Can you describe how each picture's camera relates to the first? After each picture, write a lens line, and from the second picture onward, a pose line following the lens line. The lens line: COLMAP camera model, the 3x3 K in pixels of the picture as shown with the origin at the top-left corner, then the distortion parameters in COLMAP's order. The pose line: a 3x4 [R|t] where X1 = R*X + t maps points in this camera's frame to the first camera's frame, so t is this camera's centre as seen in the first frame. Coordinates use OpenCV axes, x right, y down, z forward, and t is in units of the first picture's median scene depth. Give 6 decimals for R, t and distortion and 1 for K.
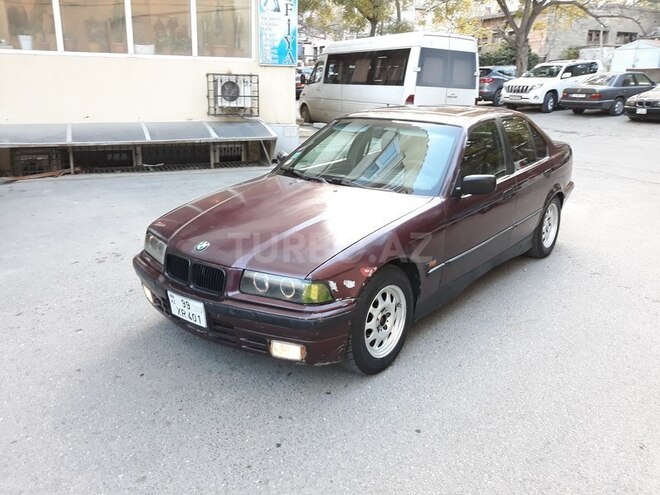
lens RADIAL K [[537.5, 0, 331.2], [0, 537.5, 250.2], [0, 0, 1]] dist [-0.027040, 0.019589]
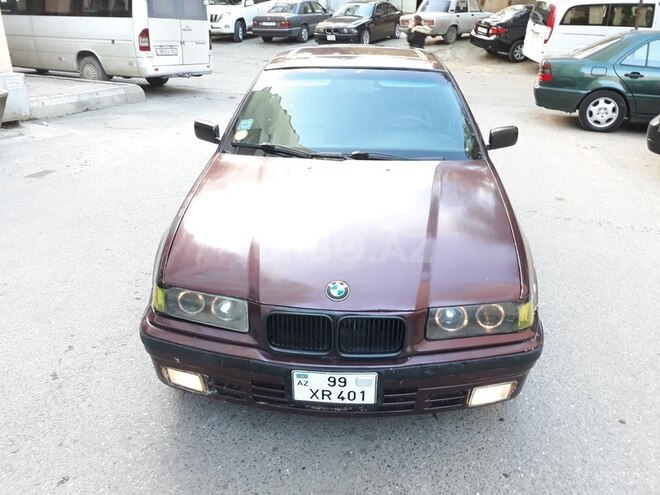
lens RADIAL K [[537.5, 0, 326.8], [0, 537.5, 248.5], [0, 0, 1]] dist [-0.027040, 0.019589]
pose [[0.821515, -0.234027, 0.519948, -0.080599], [0.171804, 0.971106, 0.165642, -0.023141], [-0.543689, -0.046748, 0.837984, 0.064134]]
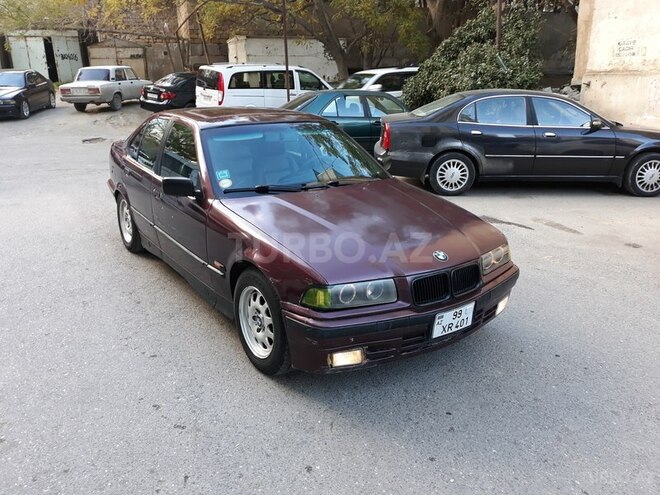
lens RADIAL K [[537.5, 0, 326.5], [0, 537.5, 244.7], [0, 0, 1]] dist [-0.027040, 0.019589]
pose [[0.304057, -0.291795, 0.906865, -0.165934], [0.294287, 0.934147, 0.201904, -0.039970], [-0.906060, 0.205489, 0.369905, 0.113908]]
